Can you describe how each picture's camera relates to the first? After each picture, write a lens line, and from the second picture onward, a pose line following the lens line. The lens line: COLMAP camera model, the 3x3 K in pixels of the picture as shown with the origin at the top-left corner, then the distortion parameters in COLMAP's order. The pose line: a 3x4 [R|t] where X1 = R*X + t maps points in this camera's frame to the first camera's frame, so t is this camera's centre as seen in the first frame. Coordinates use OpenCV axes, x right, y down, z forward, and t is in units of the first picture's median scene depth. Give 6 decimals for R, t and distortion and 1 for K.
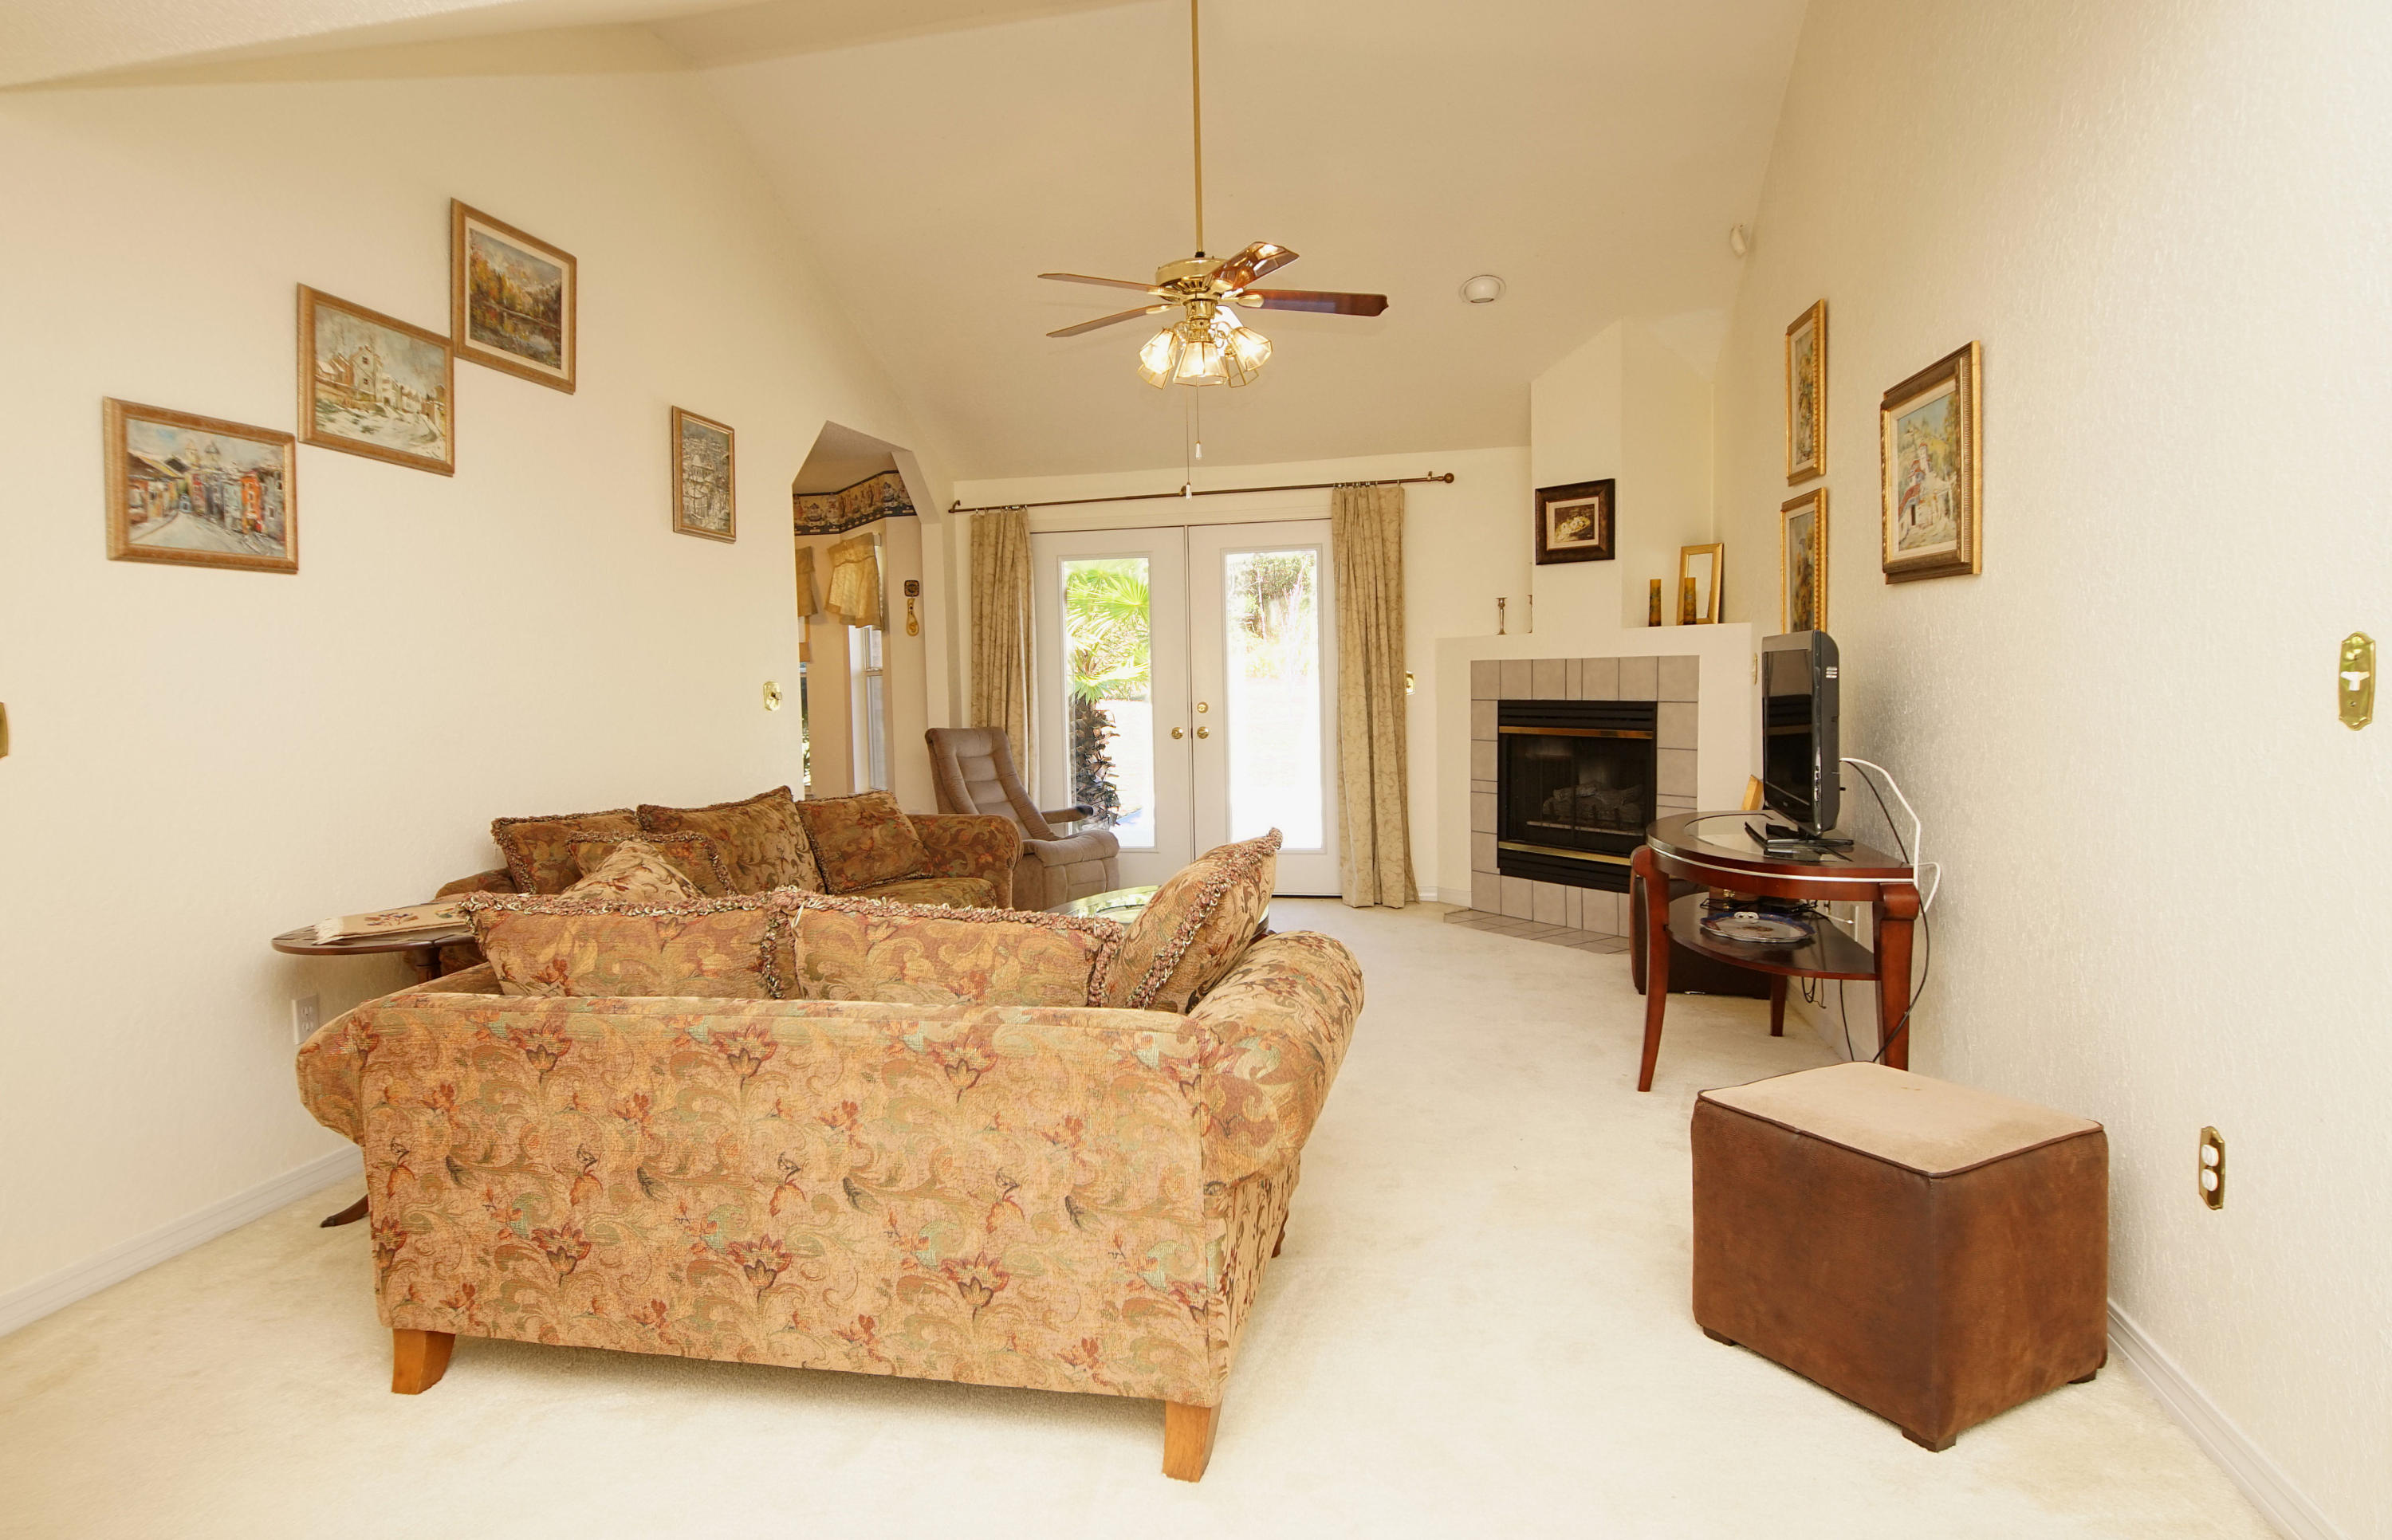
lens RADIAL K [[1327.0, 0, 1142.9], [0, 1327.0, 748.2], [0, 0, 1]] dist [0.027608, 0.000048]
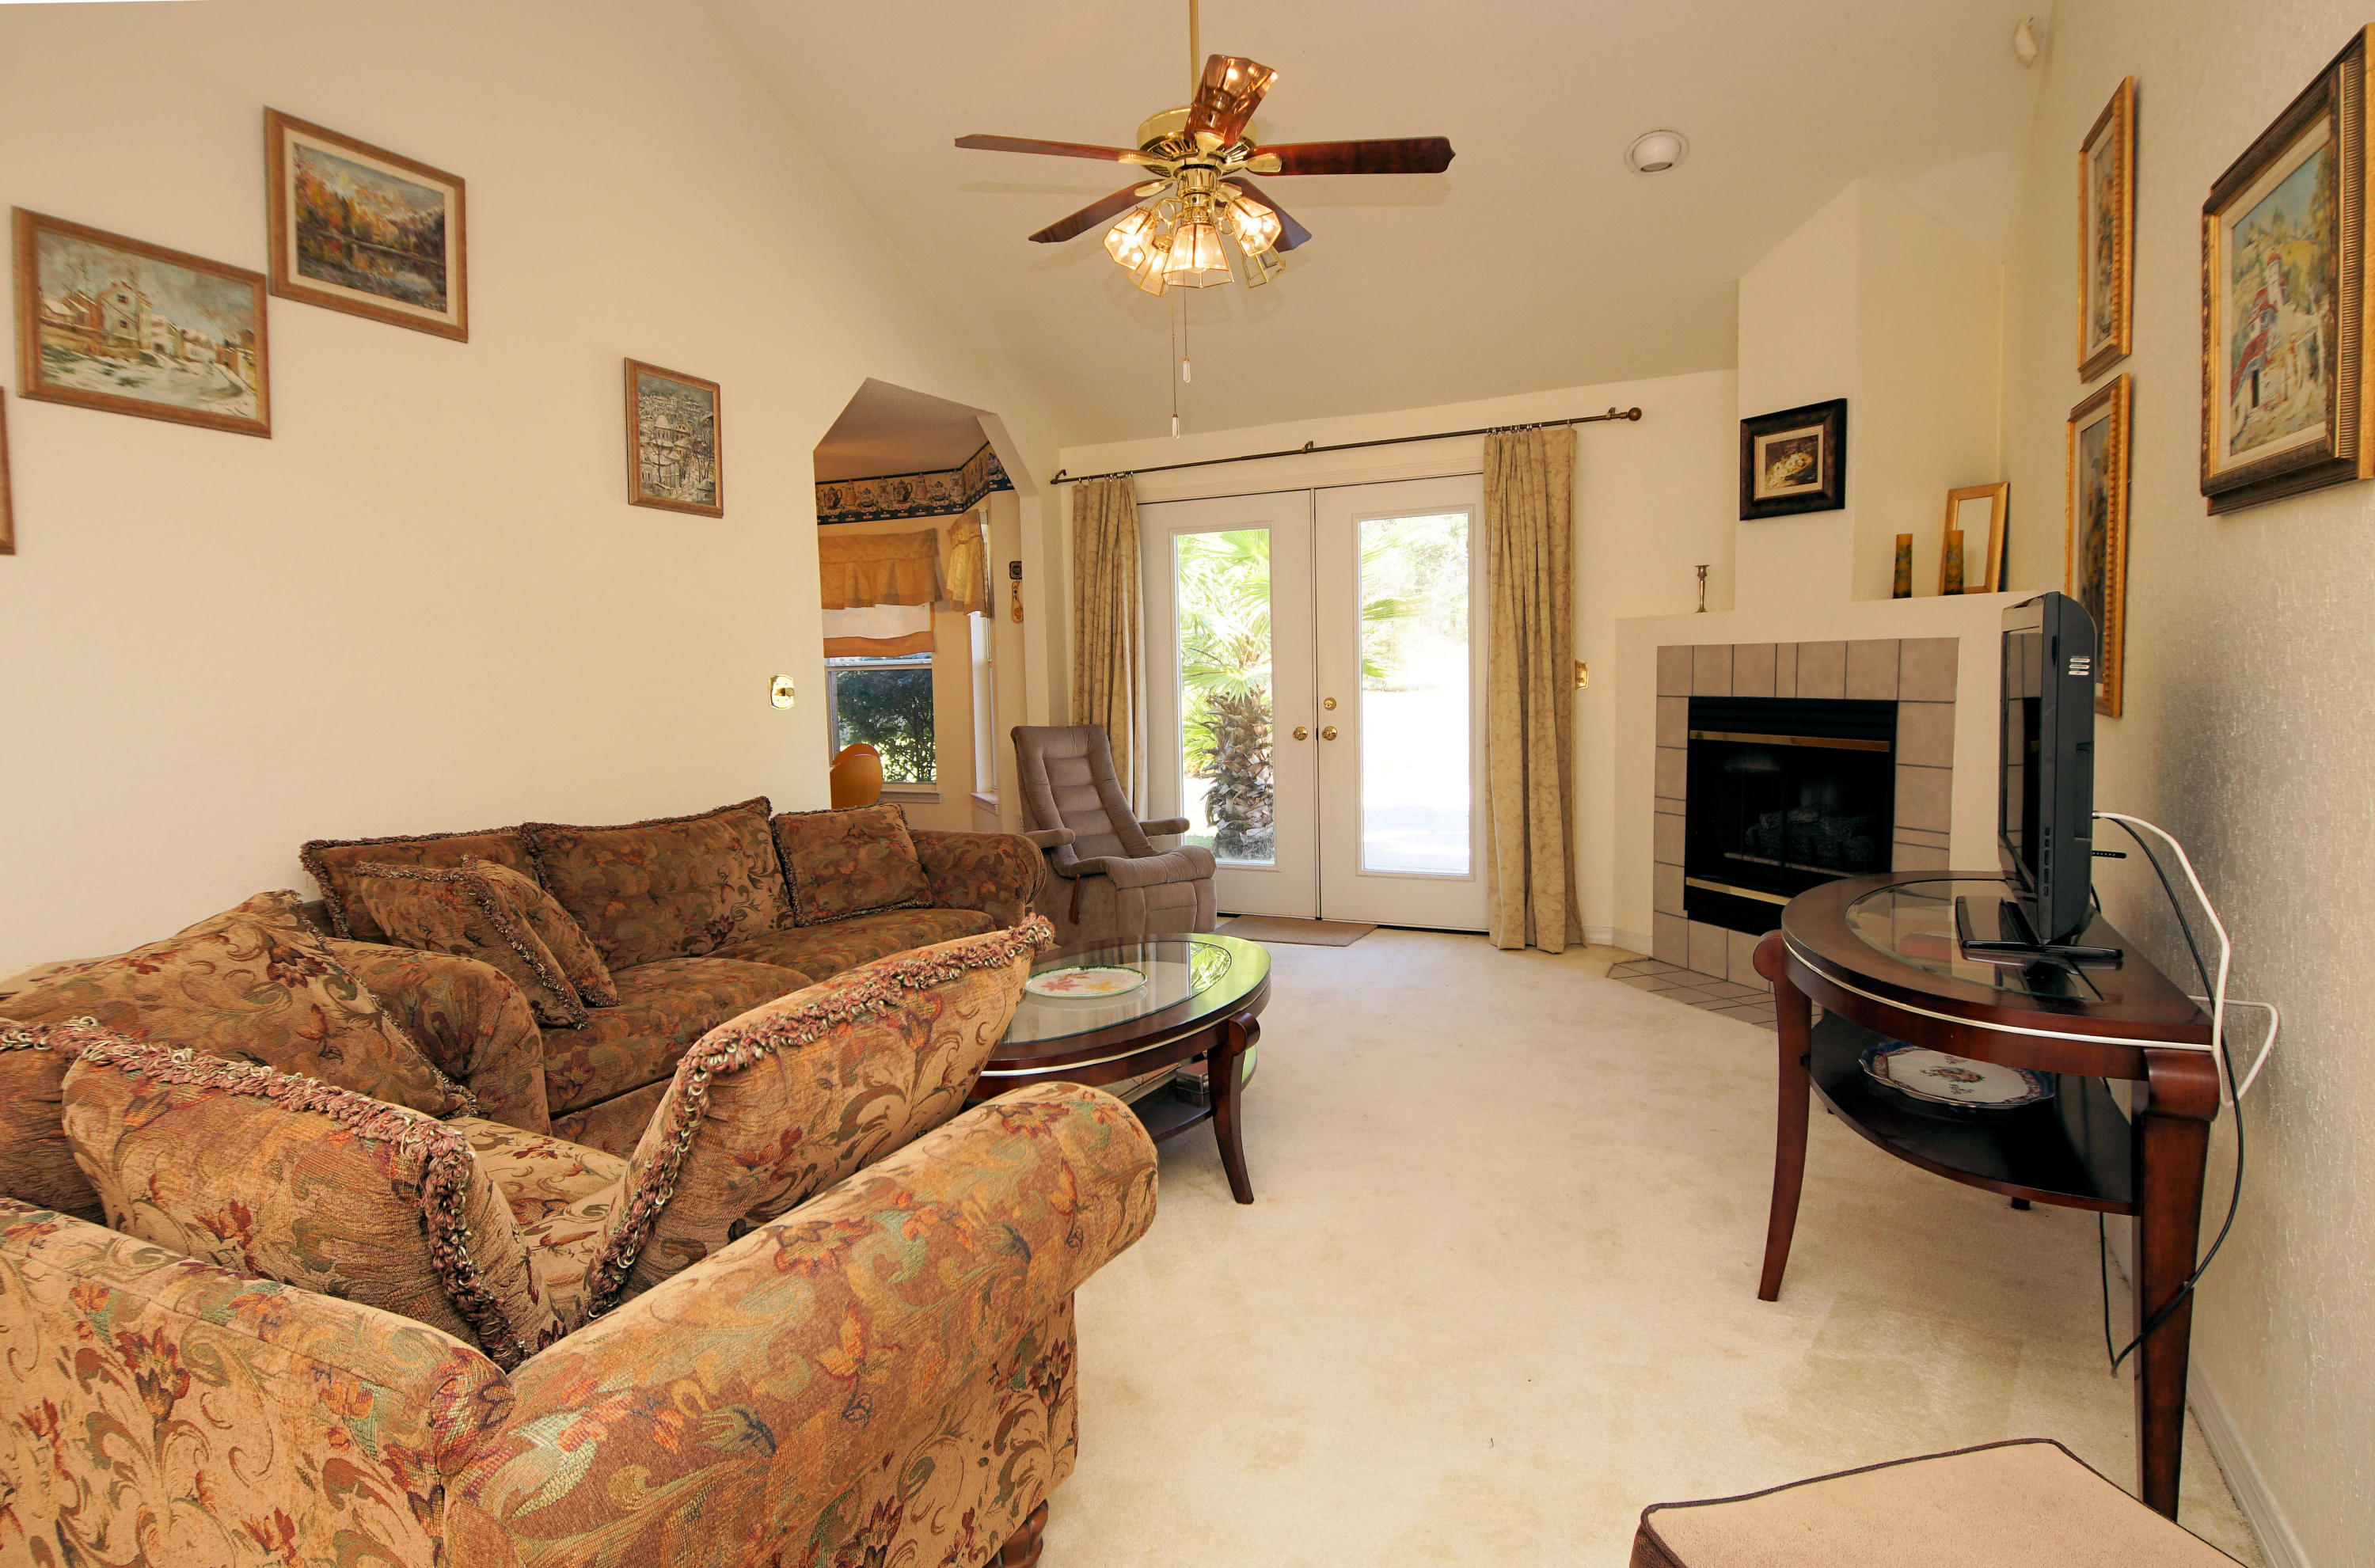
lens RADIAL K [[1296.2, 0, 1134.6], [0, 1296.2, 779.6], [0, 0, 1]] dist [0.035070, -0.029855]
pose [[0.974176, 0.016970, -0.225150, 0.130000], [-0.009038, 0.999303, 0.036214, -0.013006], [0.225608, -0.033244, 0.973651, 0.188705]]
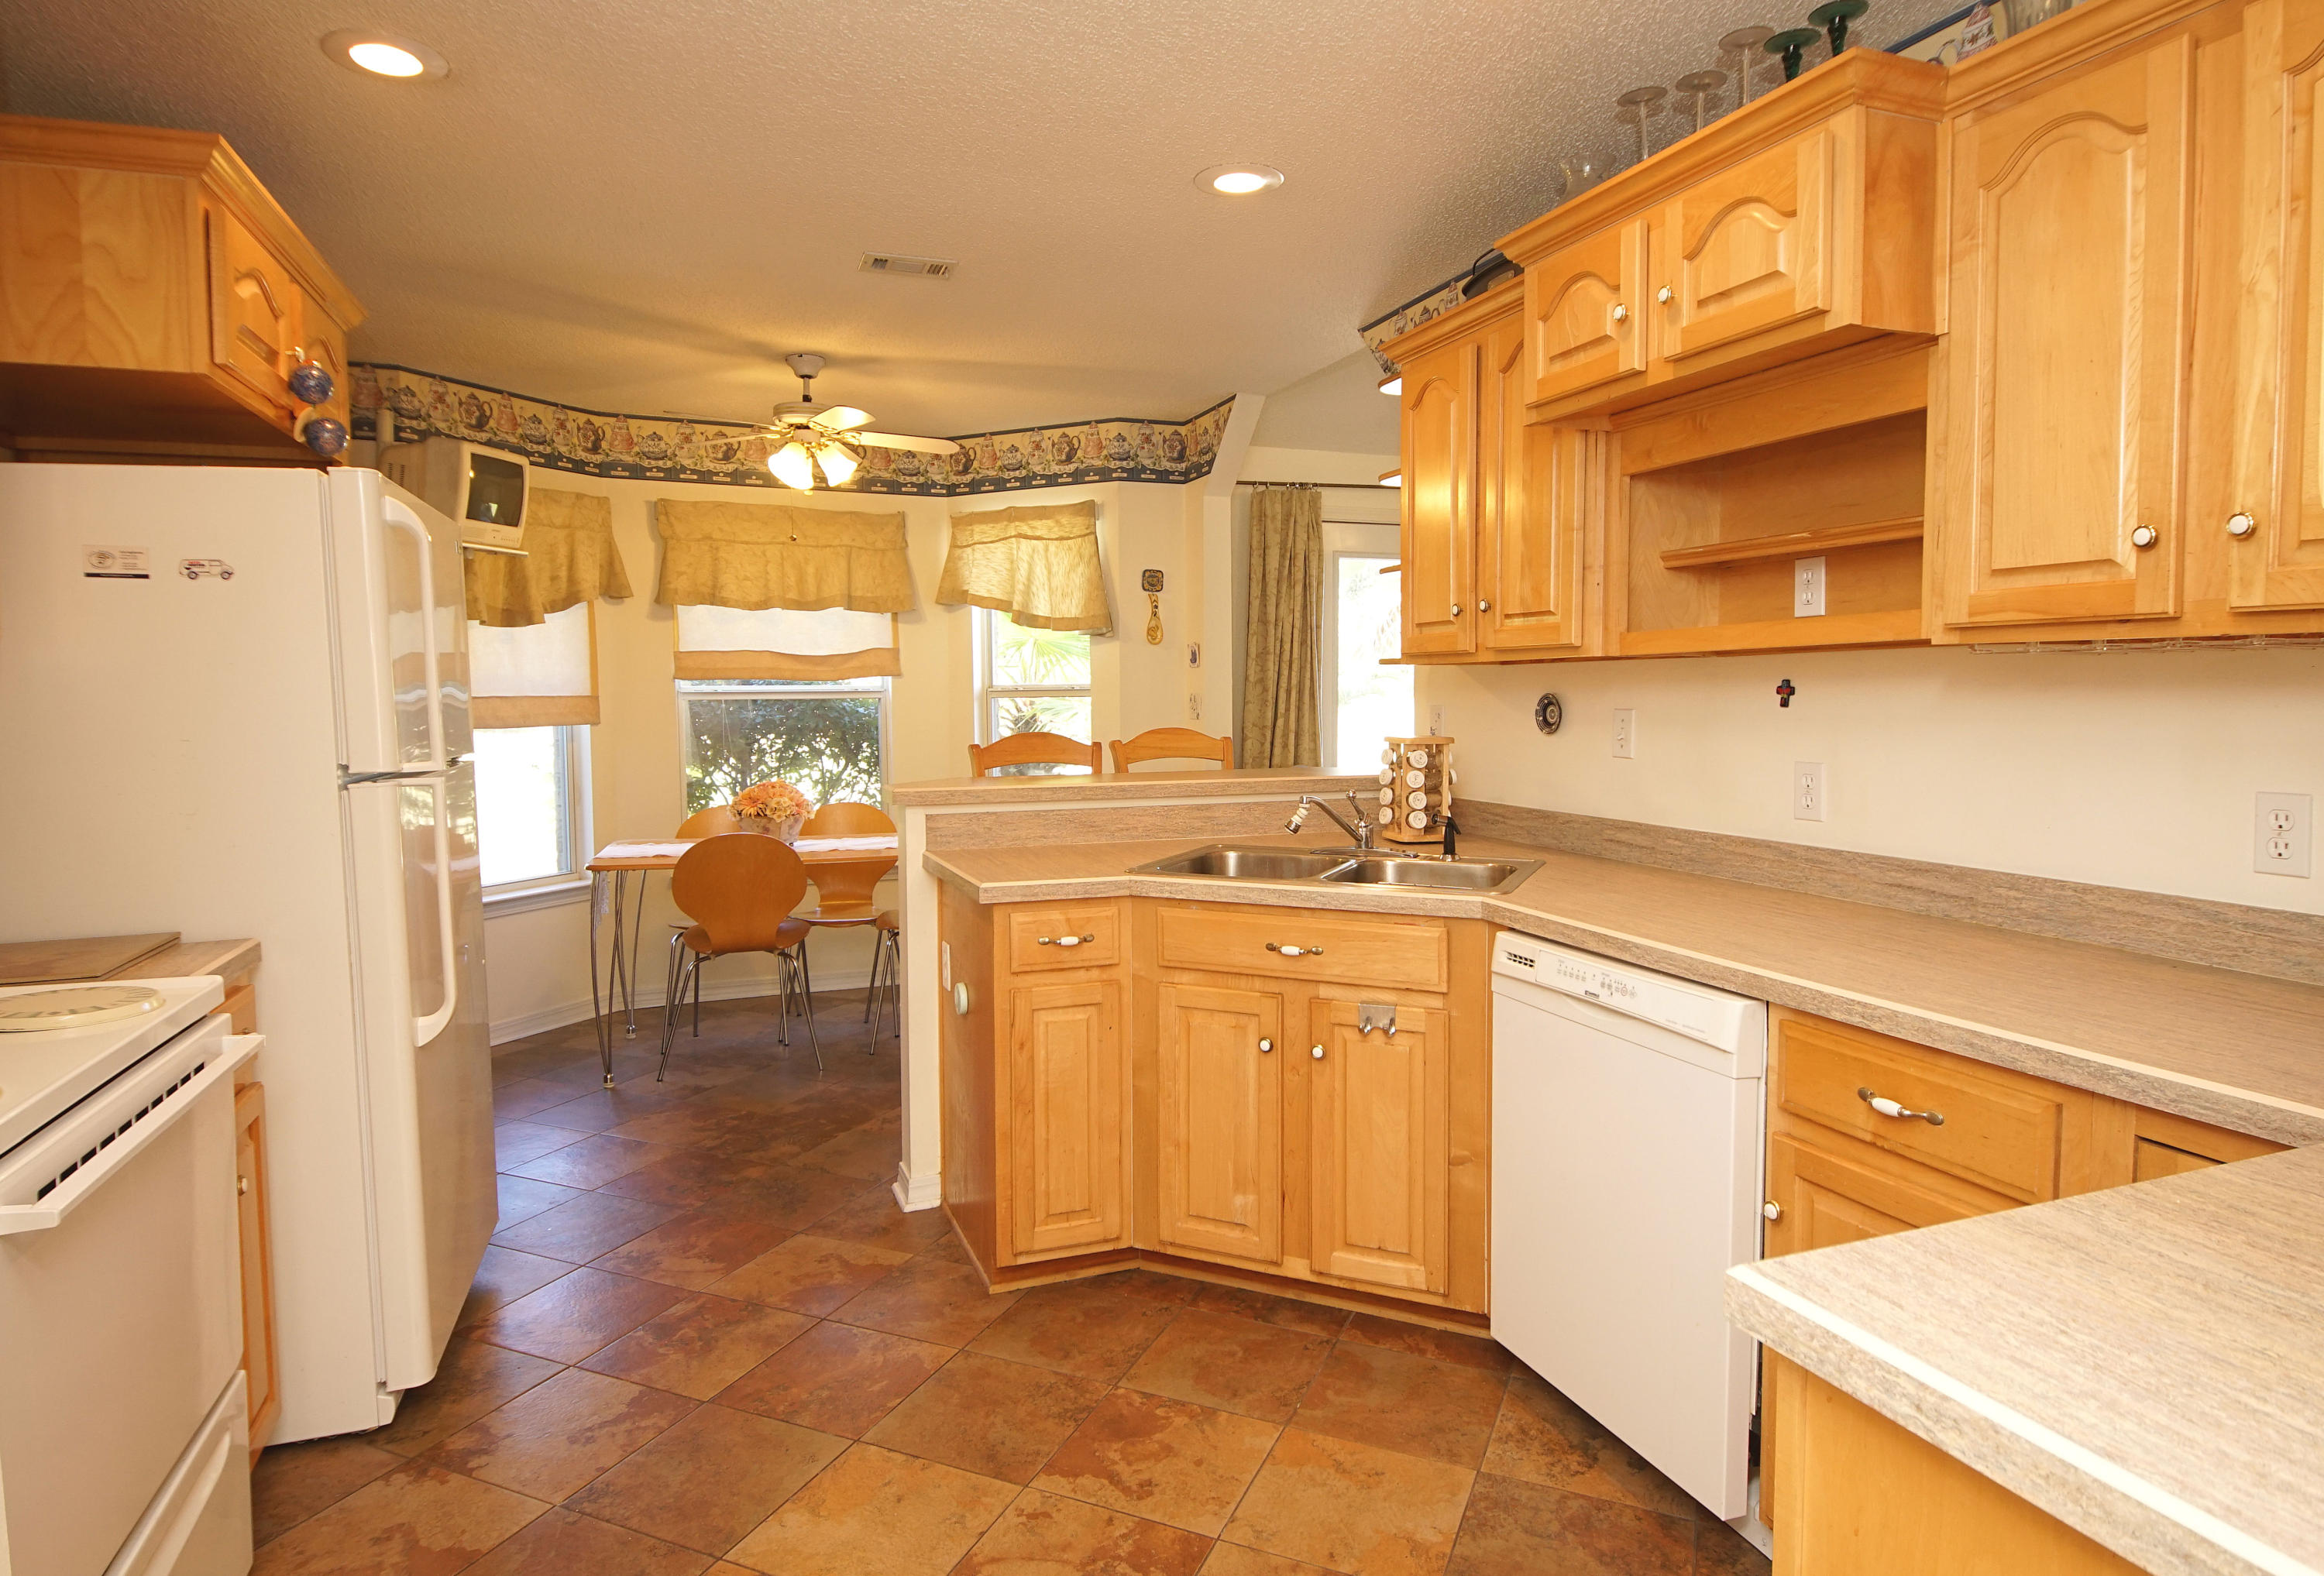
lens RADIAL K [[1308.2, 0, 1159.9], [0, 1308.2, 763.0], [0, 0, 1]] dist [0.000109, 0.000017]
pose [[0.827405, -0.013462, 0.561445, -0.711731], [0.019561, 0.999797, -0.004854, -0.018699], [-0.561266, 0.014998, 0.827500, 0.488596]]
